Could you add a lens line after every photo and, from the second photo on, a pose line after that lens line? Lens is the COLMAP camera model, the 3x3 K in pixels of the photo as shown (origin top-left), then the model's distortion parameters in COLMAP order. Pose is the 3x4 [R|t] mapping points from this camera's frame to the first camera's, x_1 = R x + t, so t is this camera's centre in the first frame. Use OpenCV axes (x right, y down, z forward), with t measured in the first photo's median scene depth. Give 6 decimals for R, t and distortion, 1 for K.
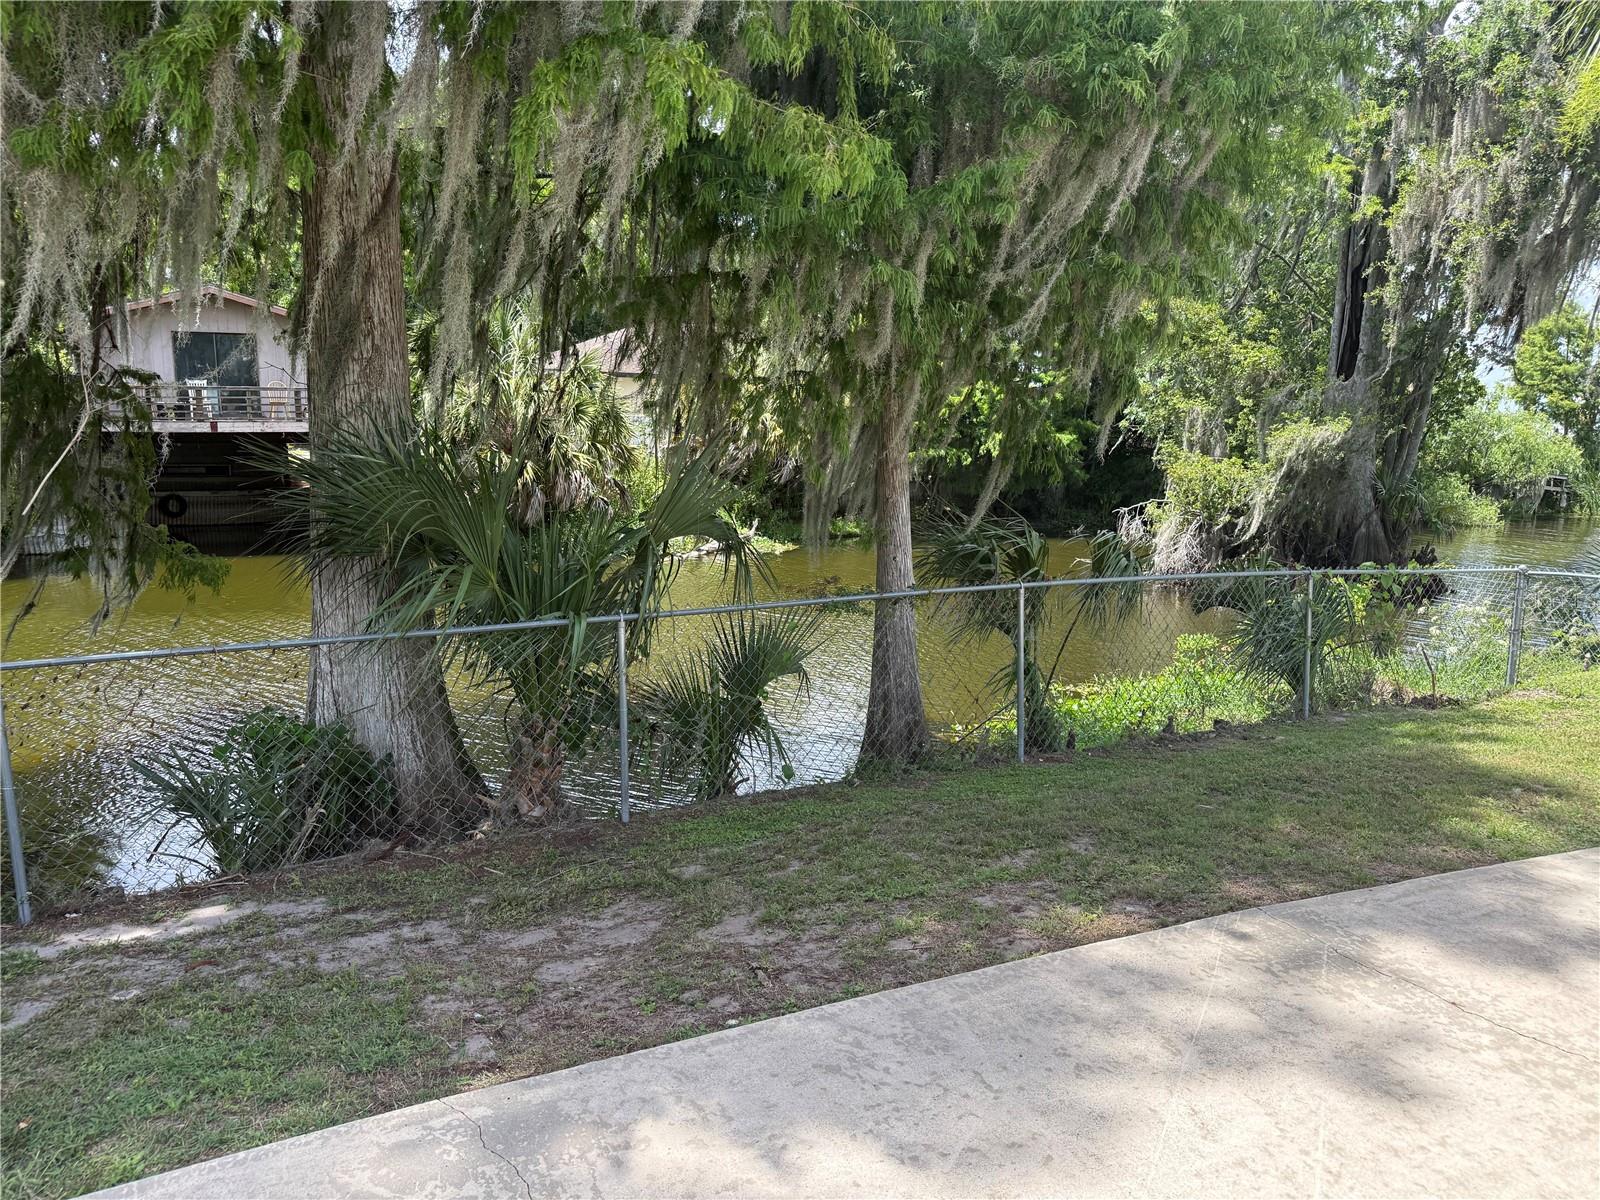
lens RADIAL K [[1139.5, 0, 798.4], [0, 1139.5, 605.6], [0, 0, 1]] dist [0.046961, -0.048098]
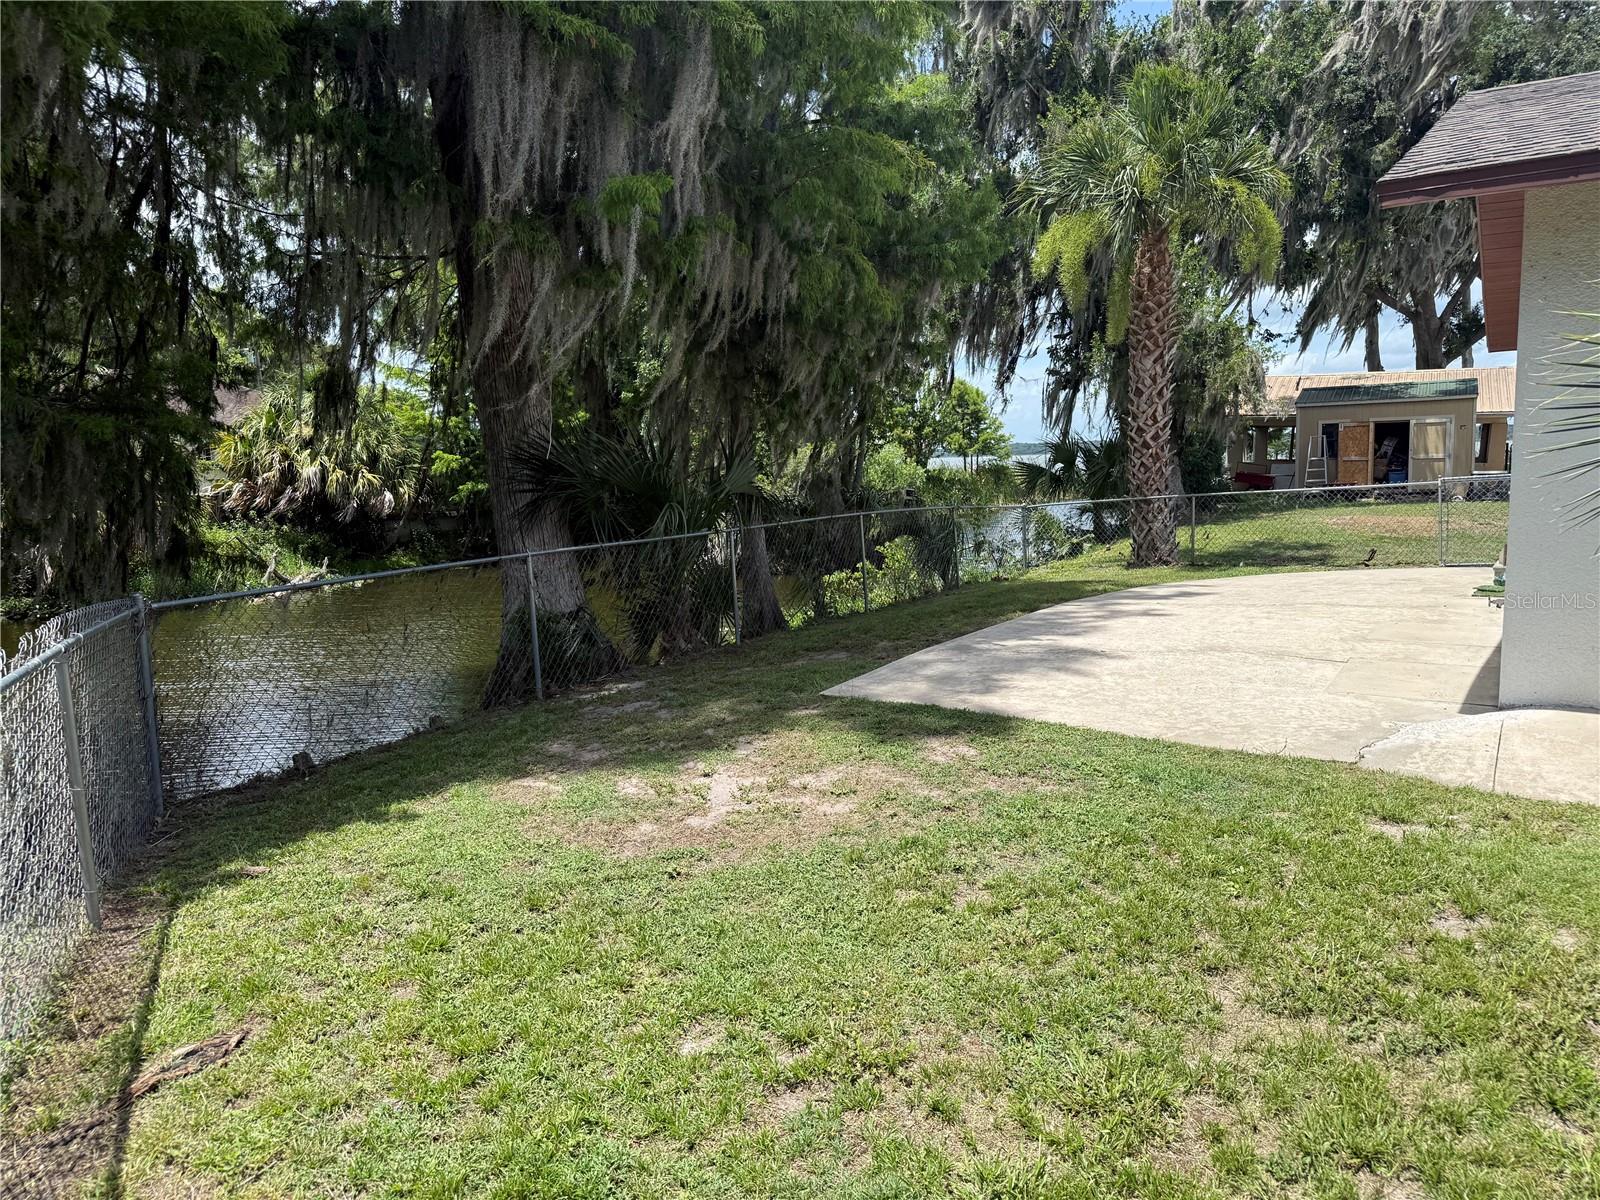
lens RADIAL K [[1139.5, 0, 789.0], [0, 1139.5, 628.4], [0, 0, 1]] dist [0.046961, -0.048098]
pose [[0.863935, -0.110426, 0.491347, -0.892305], [0.122706, 0.992416, 0.007283, 0.152137], [-0.488425, 0.054000, 0.870933, -0.567641]]
